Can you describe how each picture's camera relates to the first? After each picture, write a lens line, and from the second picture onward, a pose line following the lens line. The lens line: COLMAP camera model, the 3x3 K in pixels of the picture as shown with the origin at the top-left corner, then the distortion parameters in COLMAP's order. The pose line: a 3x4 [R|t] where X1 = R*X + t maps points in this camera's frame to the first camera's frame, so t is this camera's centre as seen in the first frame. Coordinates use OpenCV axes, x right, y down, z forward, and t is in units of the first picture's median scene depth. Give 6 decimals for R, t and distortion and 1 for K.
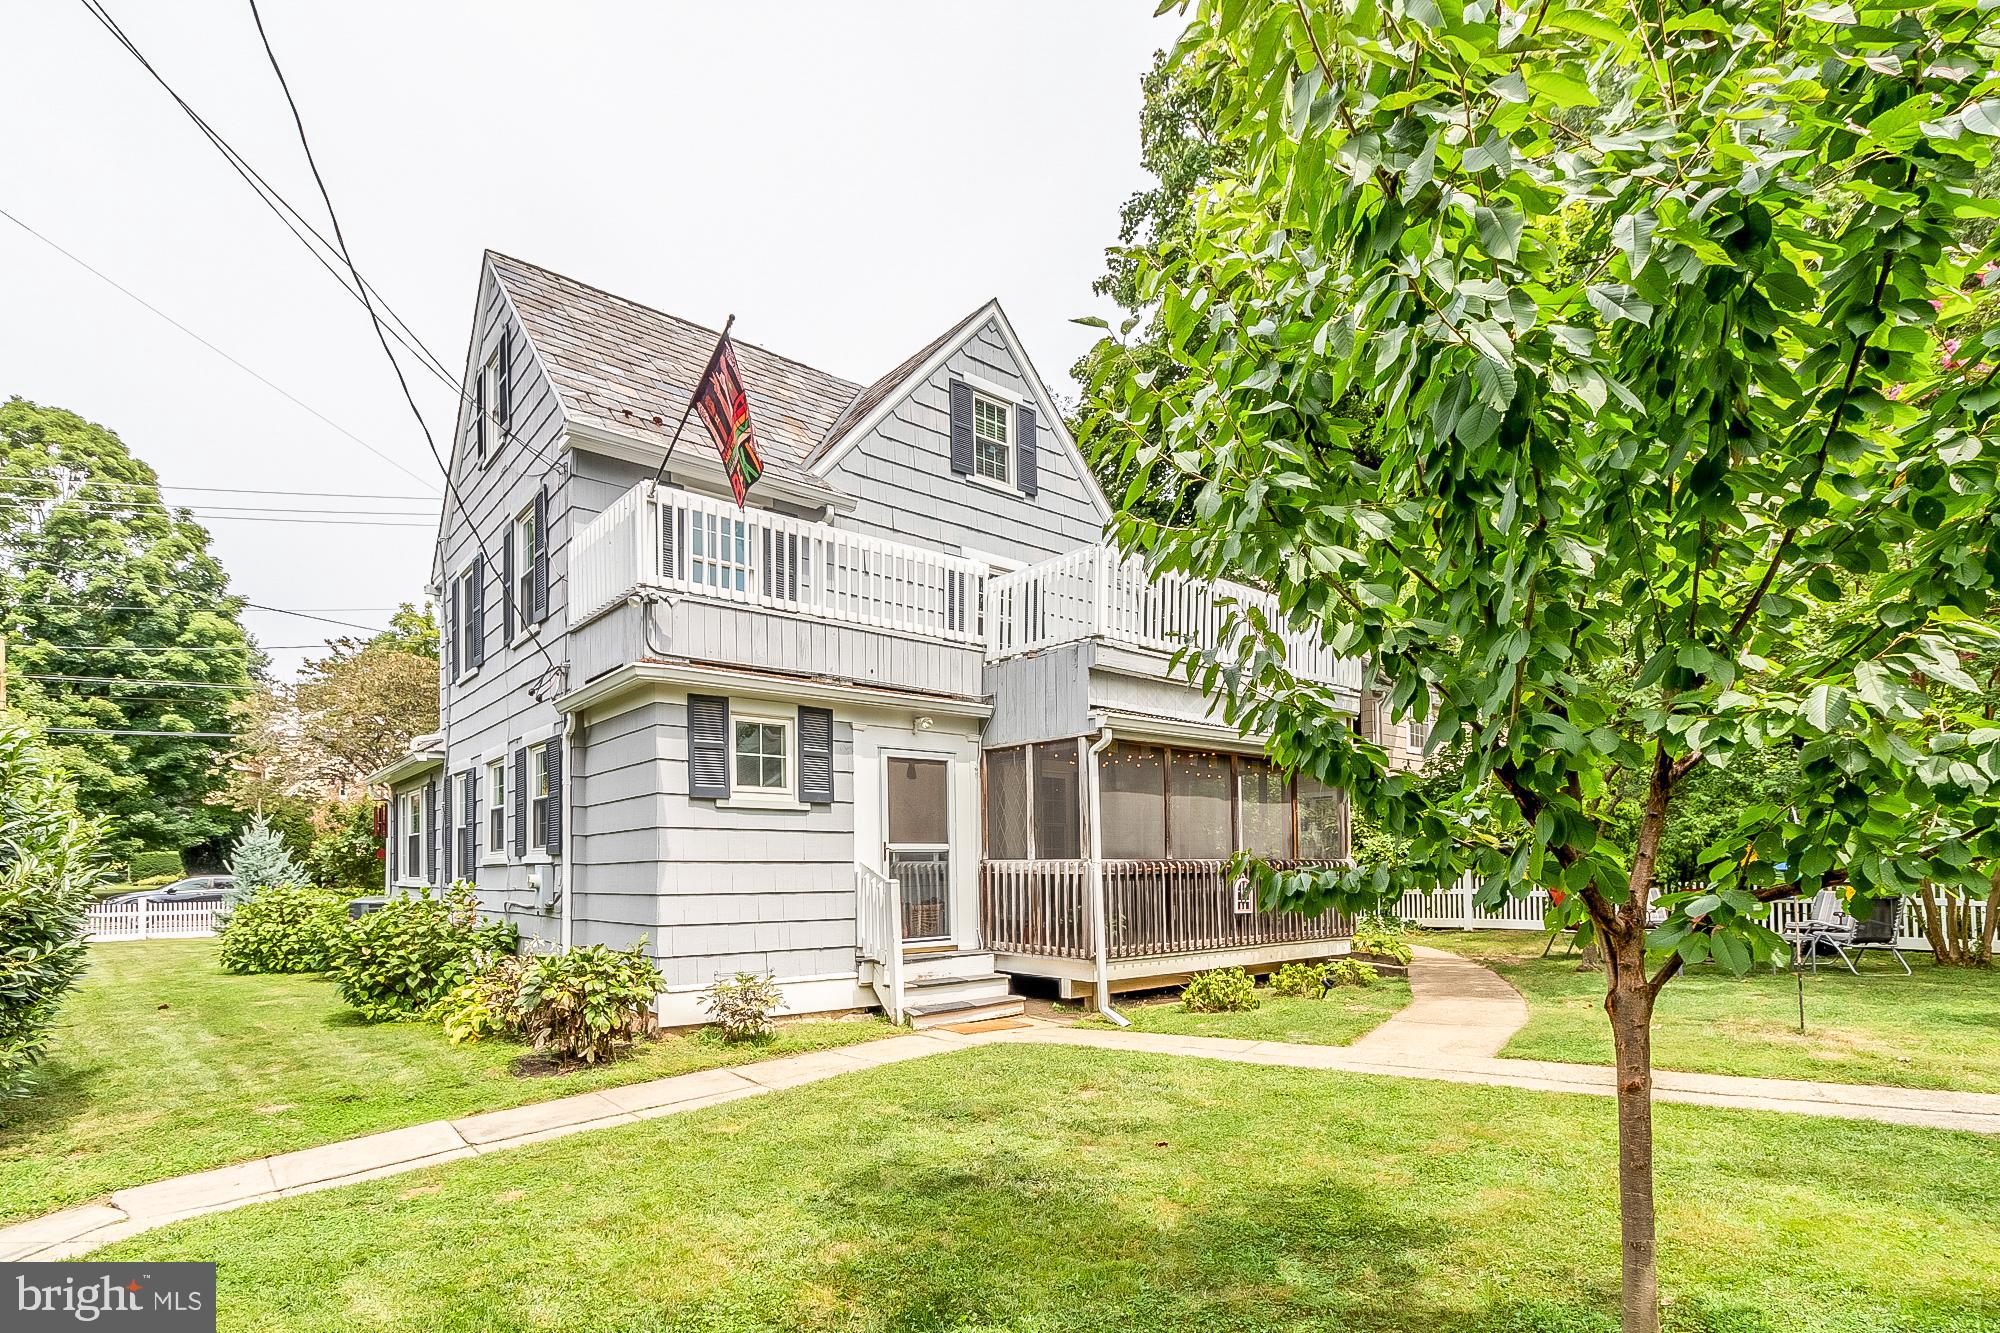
lens RADIAL K [[962.5, 0, 1000.0], [0, 962.5, 666.5], [0, 0, 1]] dist [-0.002293, 0.000129]
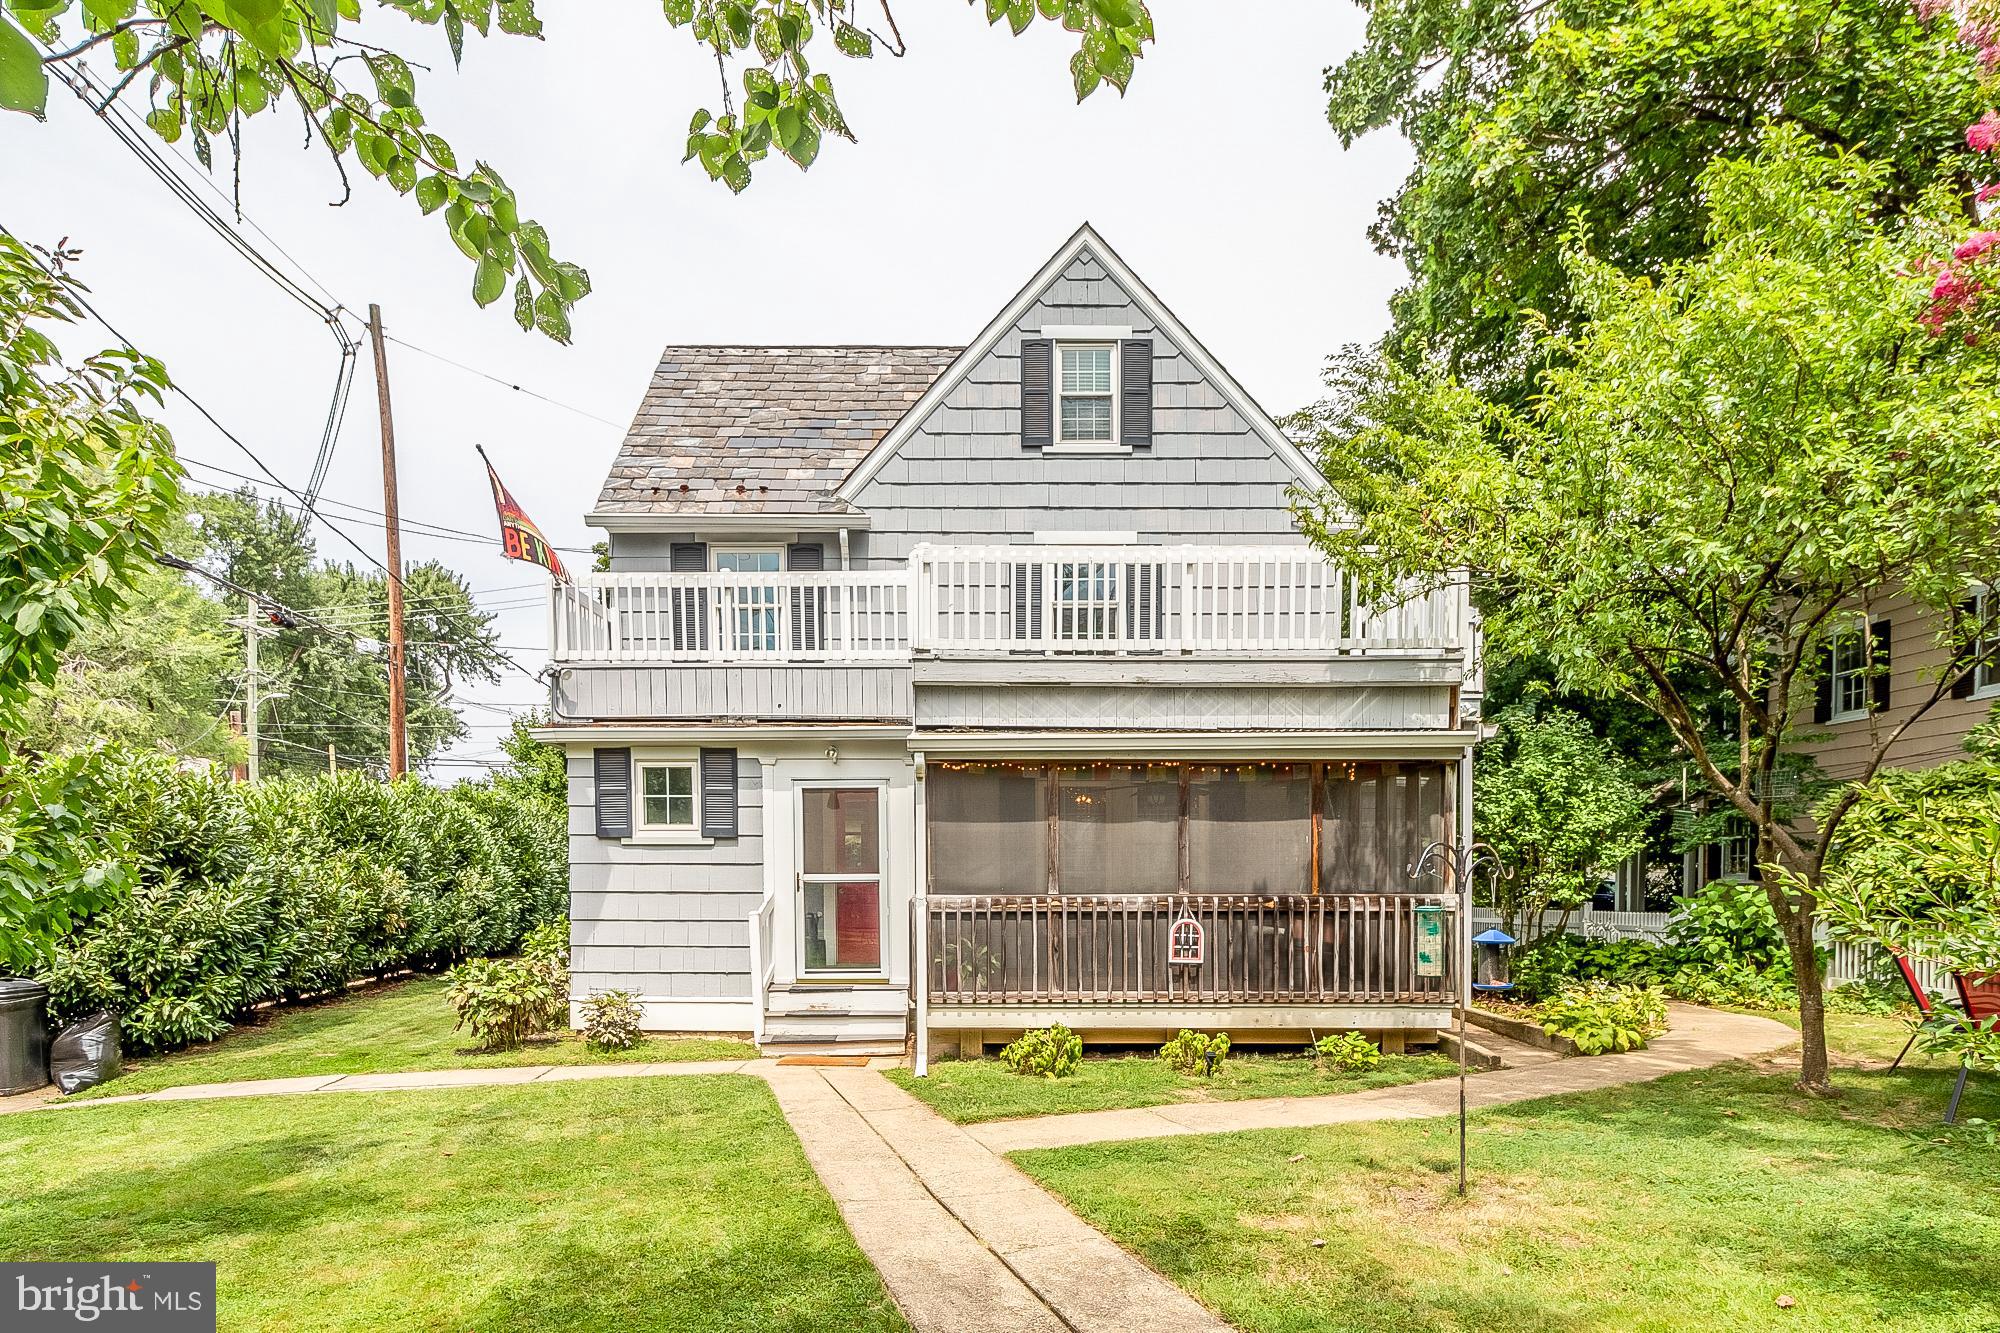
lens RADIAL K [[1195.3, 0, 1000.0], [0, 1195.3, 666.5], [0, 0, 1]] dist [0.000956, -0.000778]
pose [[0.764149, -0.100428, -0.637173, 0.886176], [0.125056, 0.992129, -0.006398, 0.000783], [0.632801, -0.074793, 0.770694, 0.182995]]
